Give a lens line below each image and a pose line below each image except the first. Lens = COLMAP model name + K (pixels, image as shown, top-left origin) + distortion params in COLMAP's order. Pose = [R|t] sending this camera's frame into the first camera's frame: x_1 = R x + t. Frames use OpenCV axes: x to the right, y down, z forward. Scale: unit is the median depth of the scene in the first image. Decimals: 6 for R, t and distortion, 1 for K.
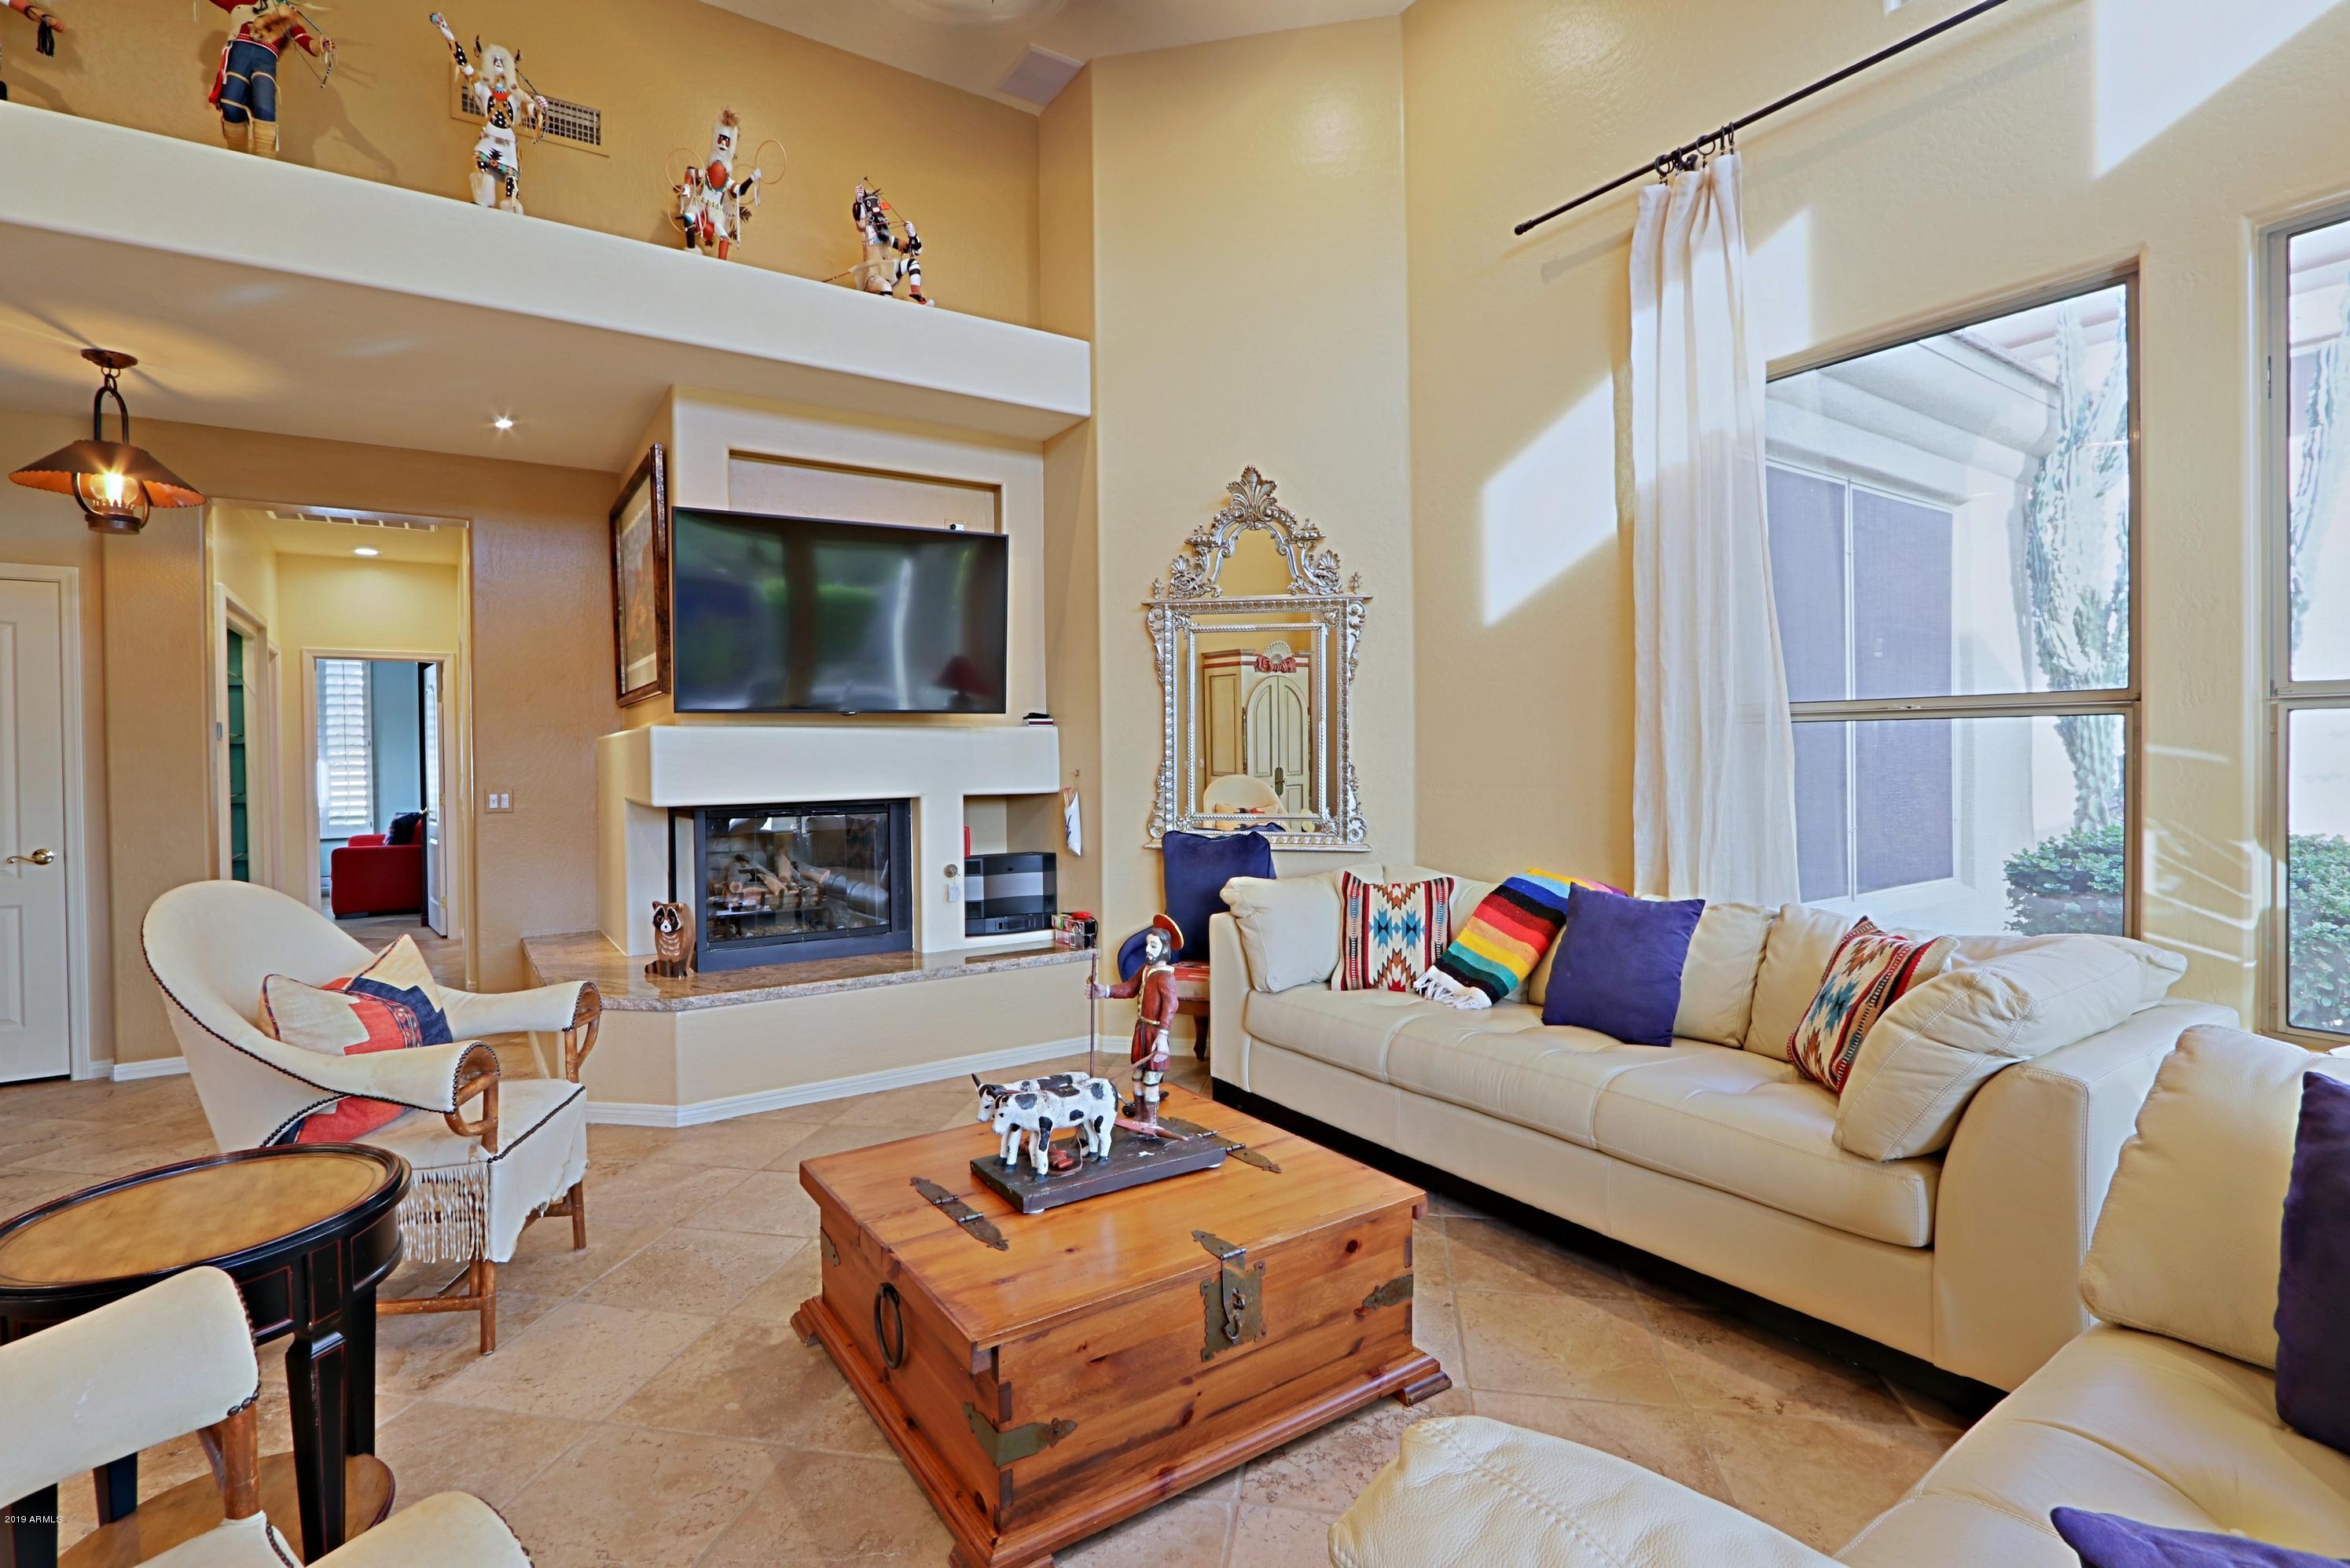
lens RADIAL K [[1070.5, 0, 1170.0], [0, 1070.5, 764.0], [0, 0, 1]] dist [-0.025197, 0.006291]
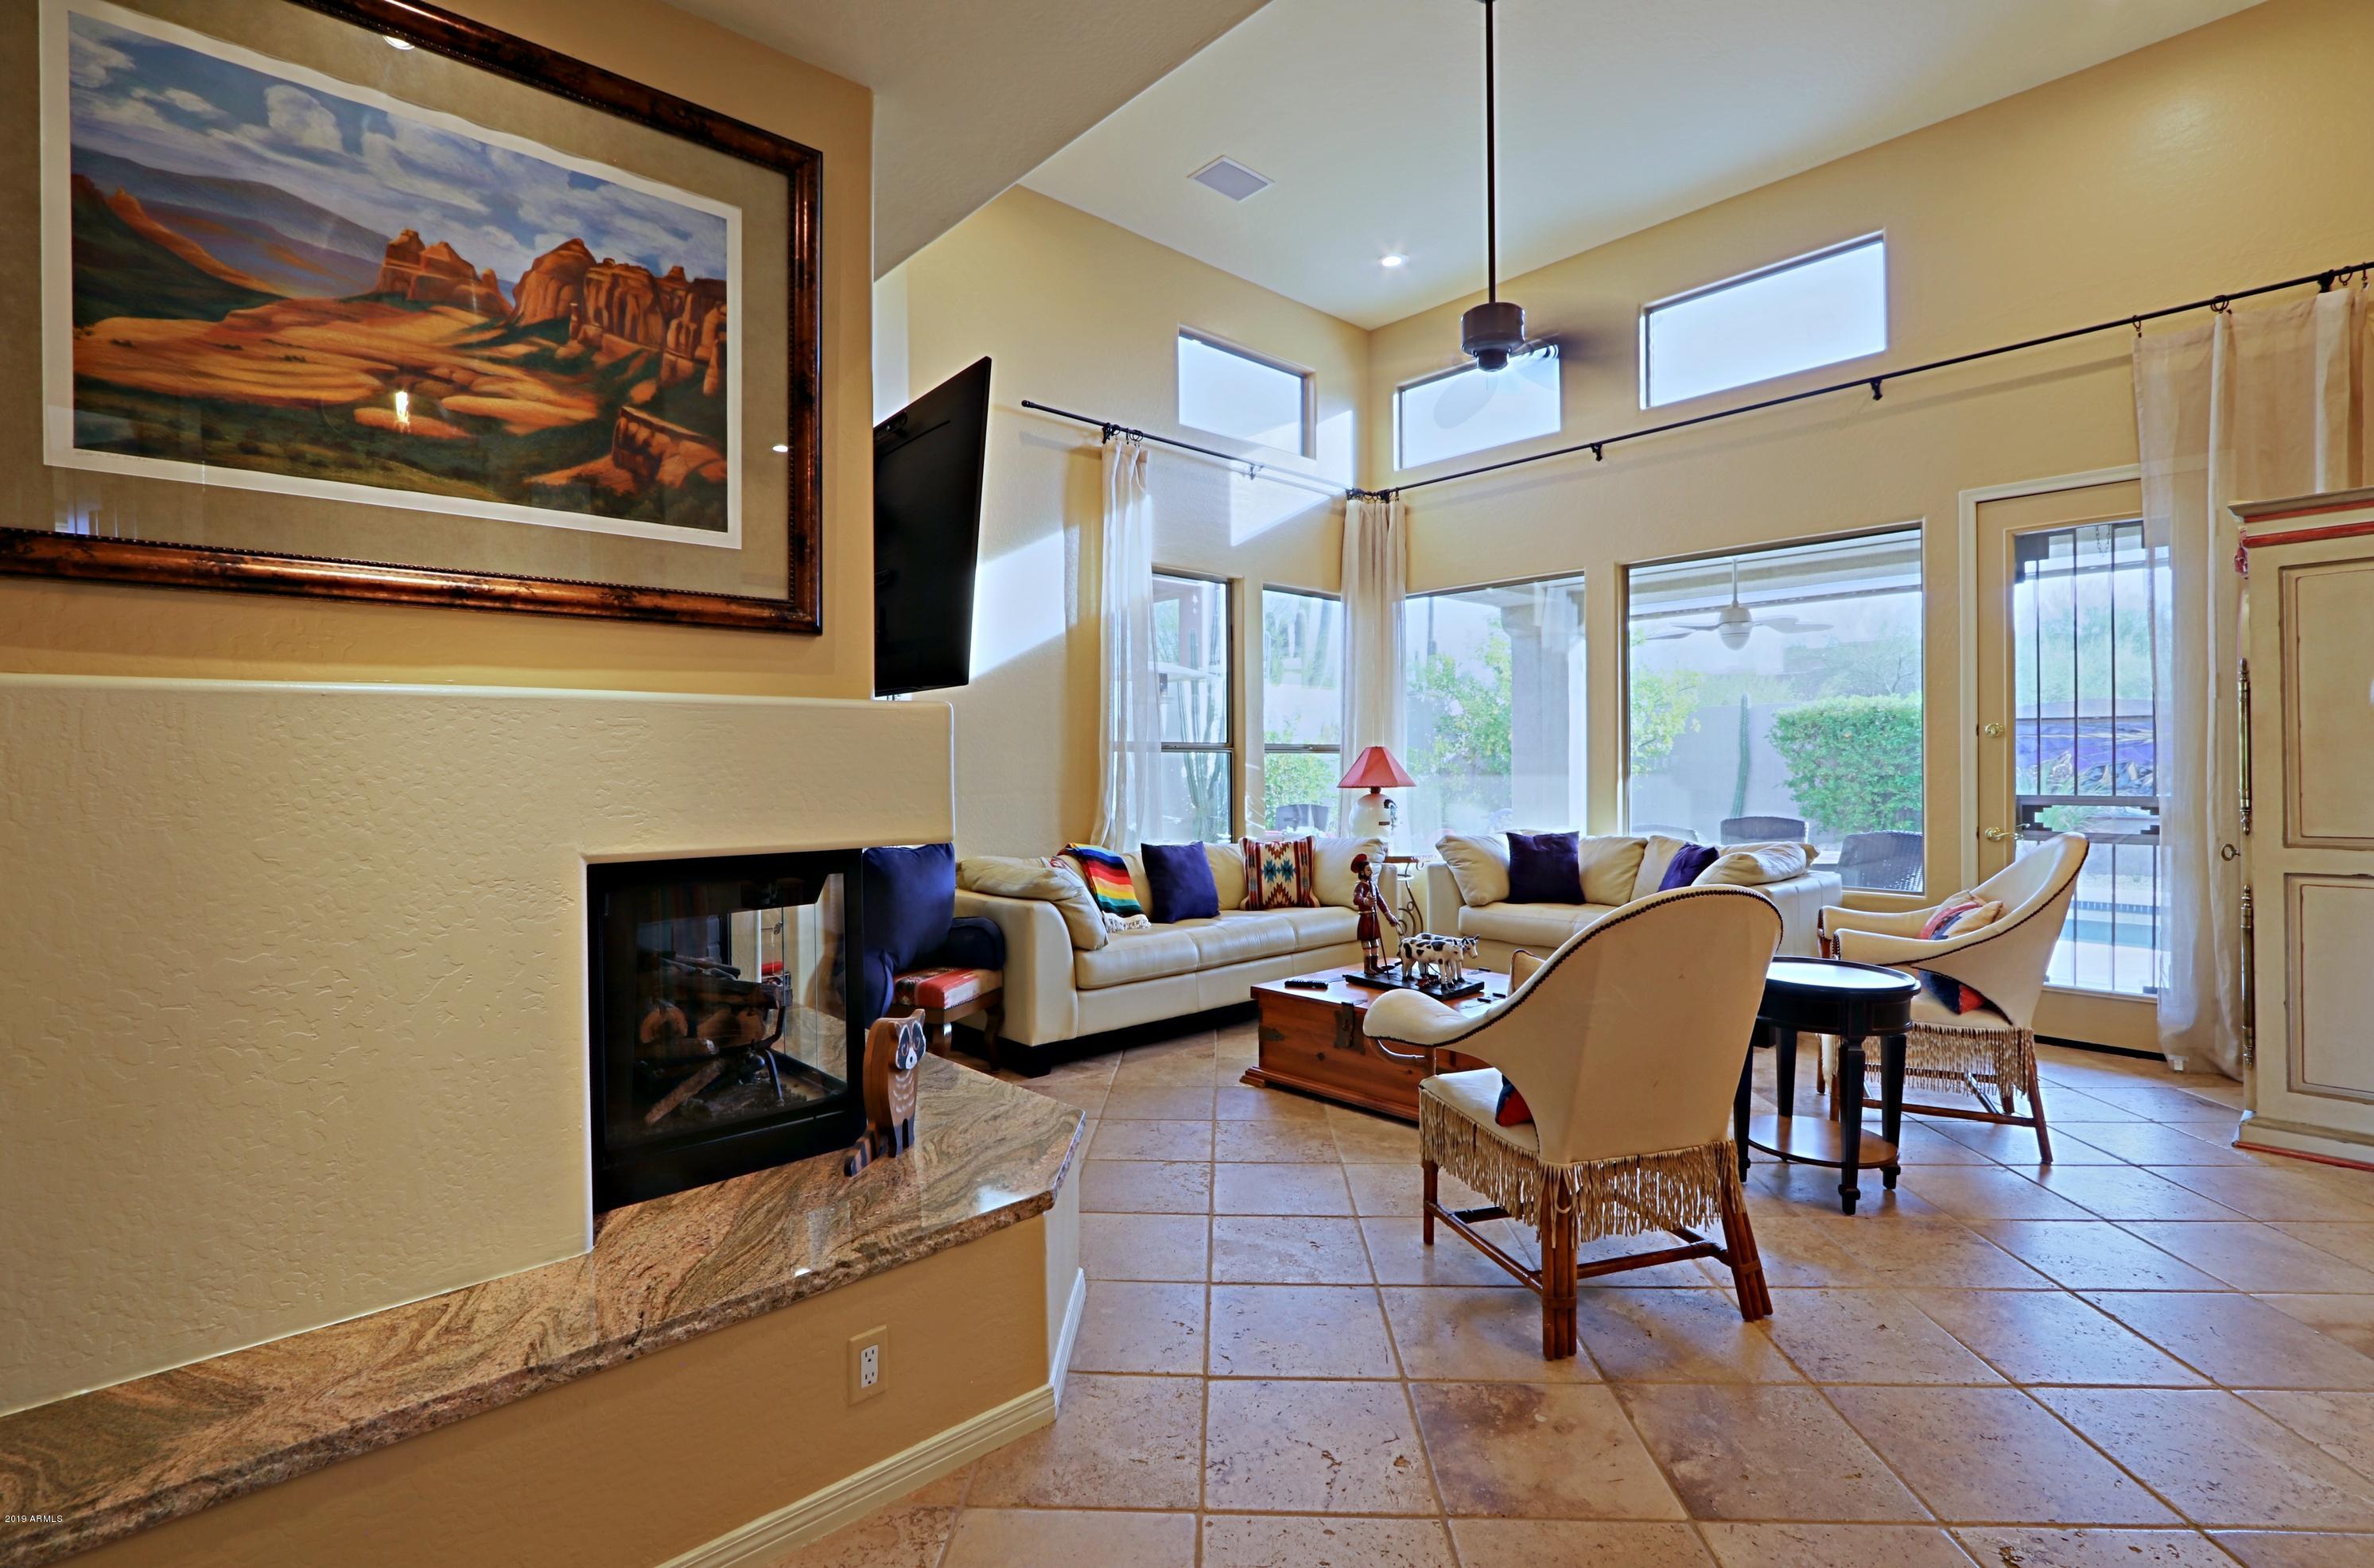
lens RADIAL K [[1088.1, 0, 1170.4], [0, 1088.1, 767.4], [0, 0, 1]] dist [-0.018081, 0.003682]
pose [[-0.139534, 0.013186, 0.990129, -1.146410], [0.021921, 0.999707, -0.010225, 0.008838], [-0.989975, 0.020278, -0.139783, 1.020220]]
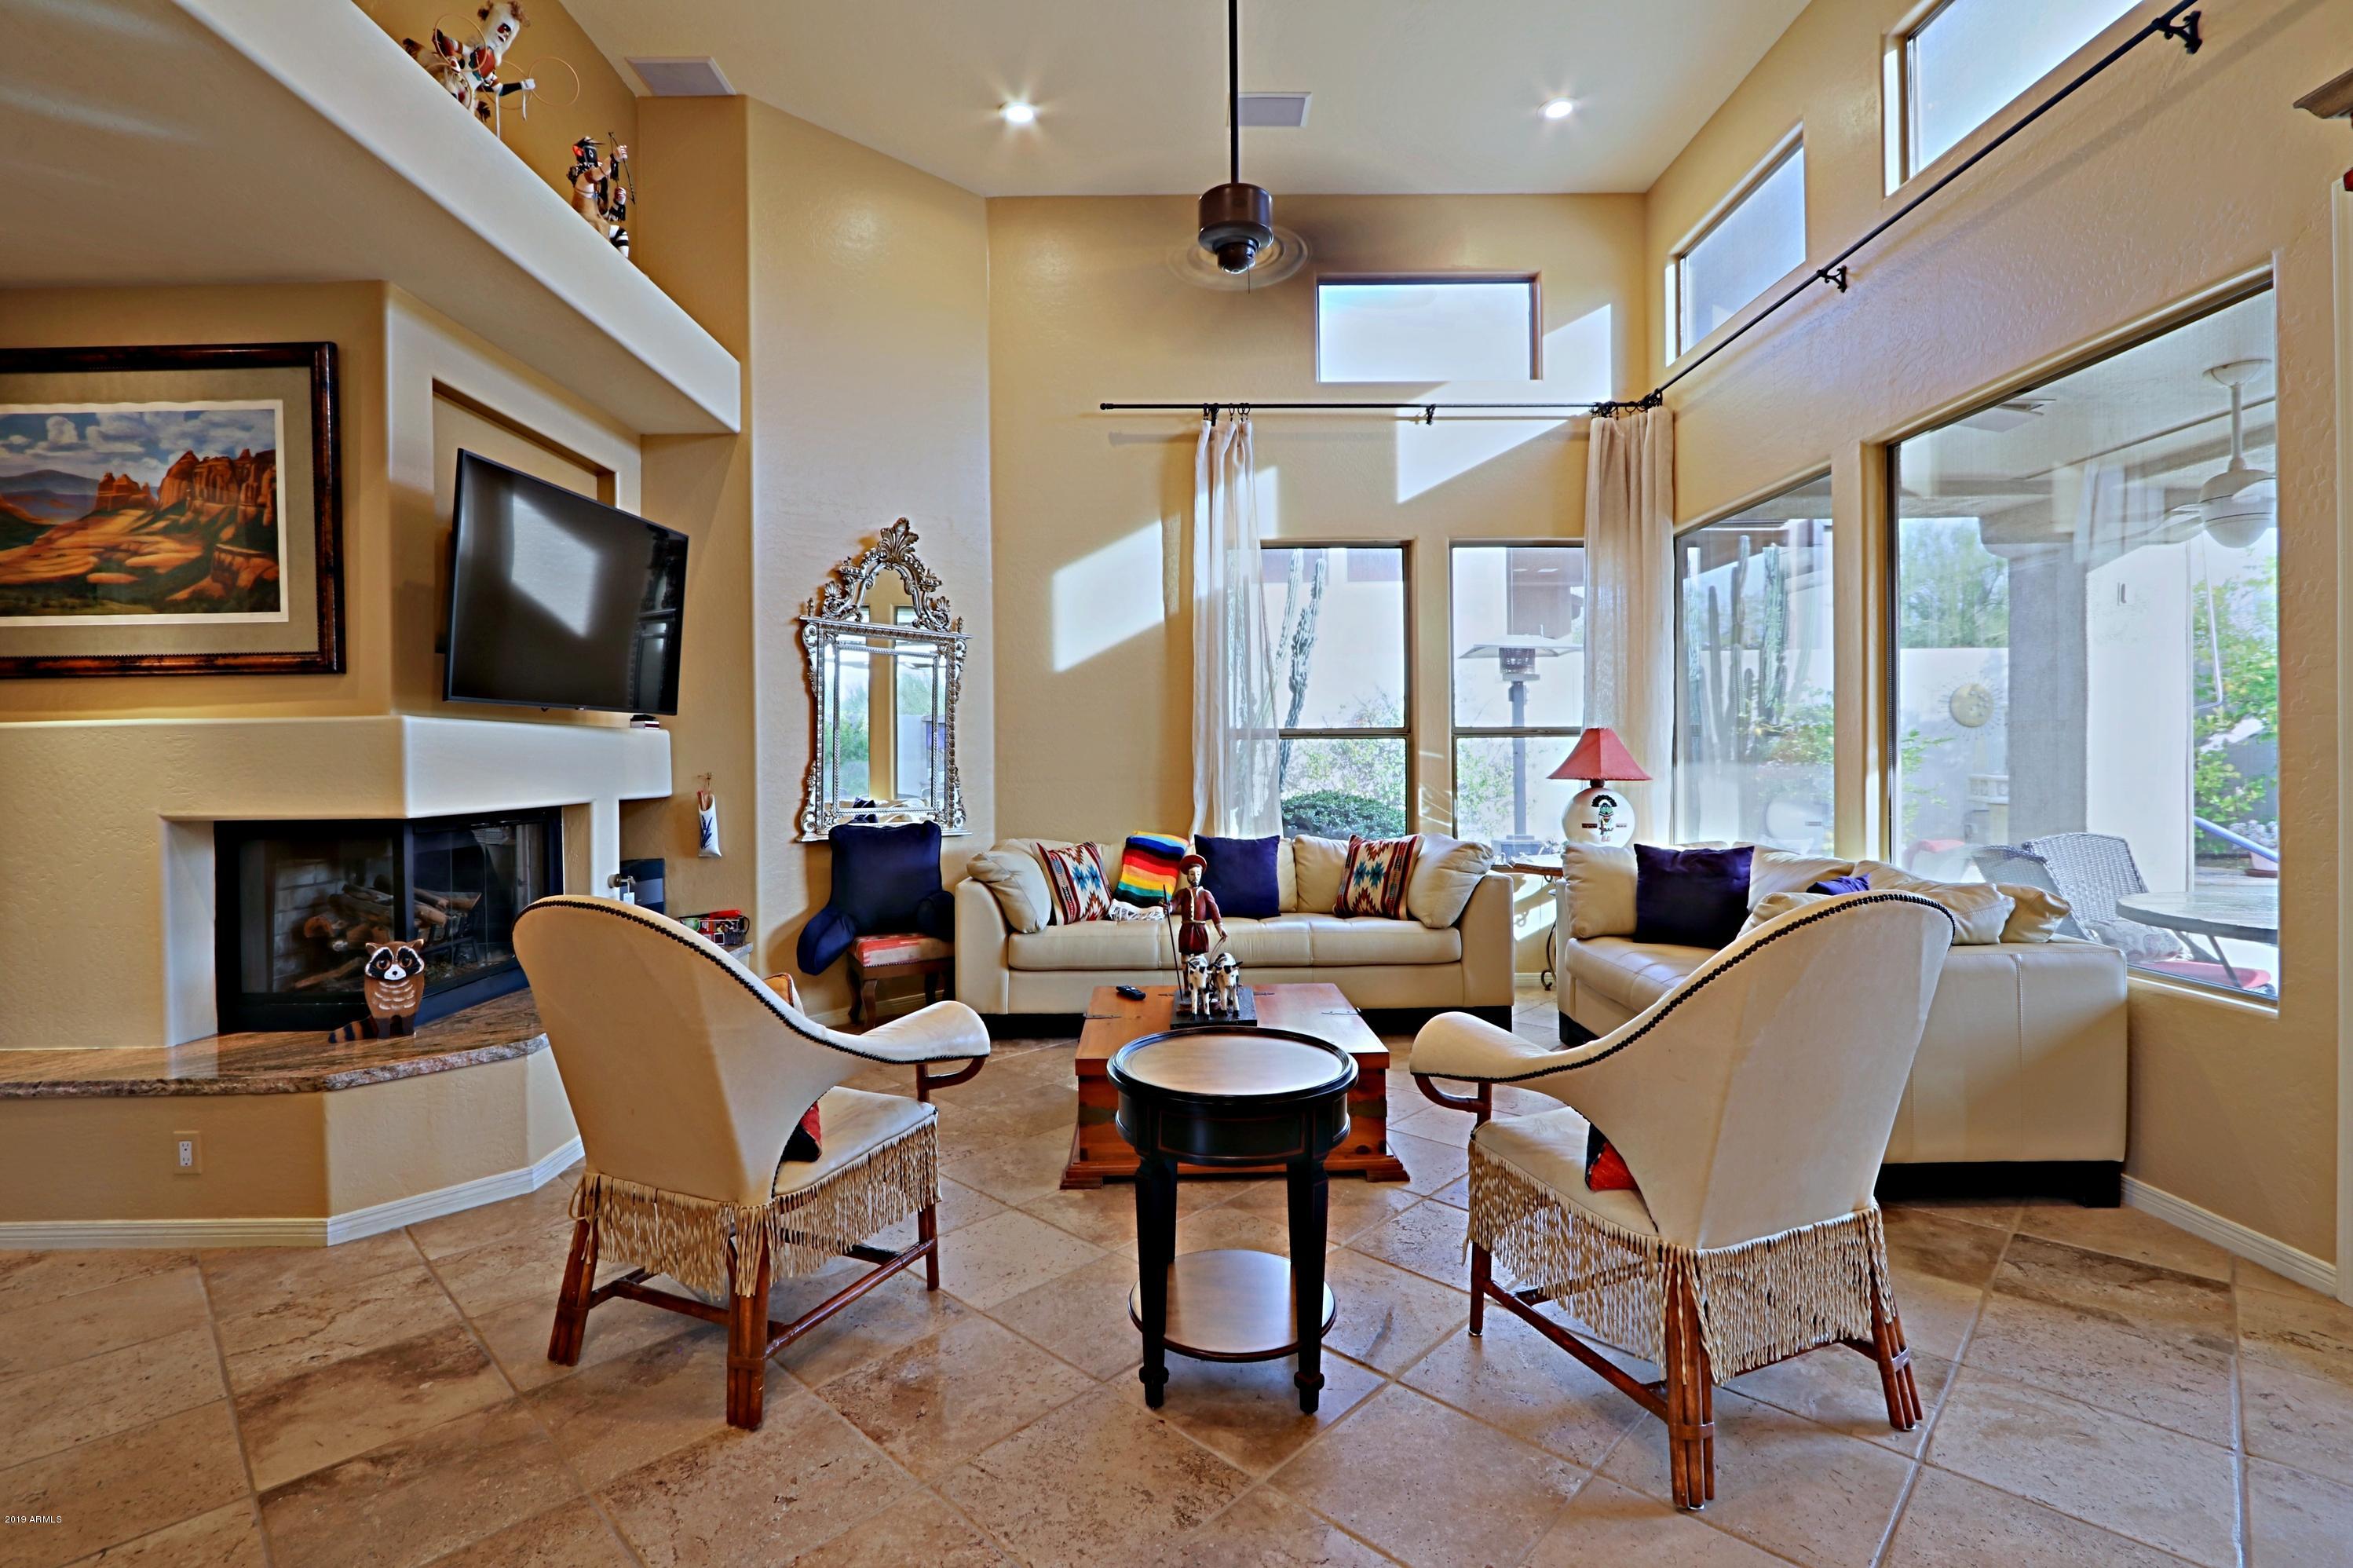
lens RADIAL K [[1071.9, 0, 1171.5], [0, 1071.9, 764.0], [0, 0, 1]] dist [-0.025197, 0.006291]
pose [[0.550086, 0.001788, 0.835106, -0.872459], [0.015239, 0.999810, -0.012179, 0.019492], [-0.834969, 0.019425, 0.549954, 0.103325]]
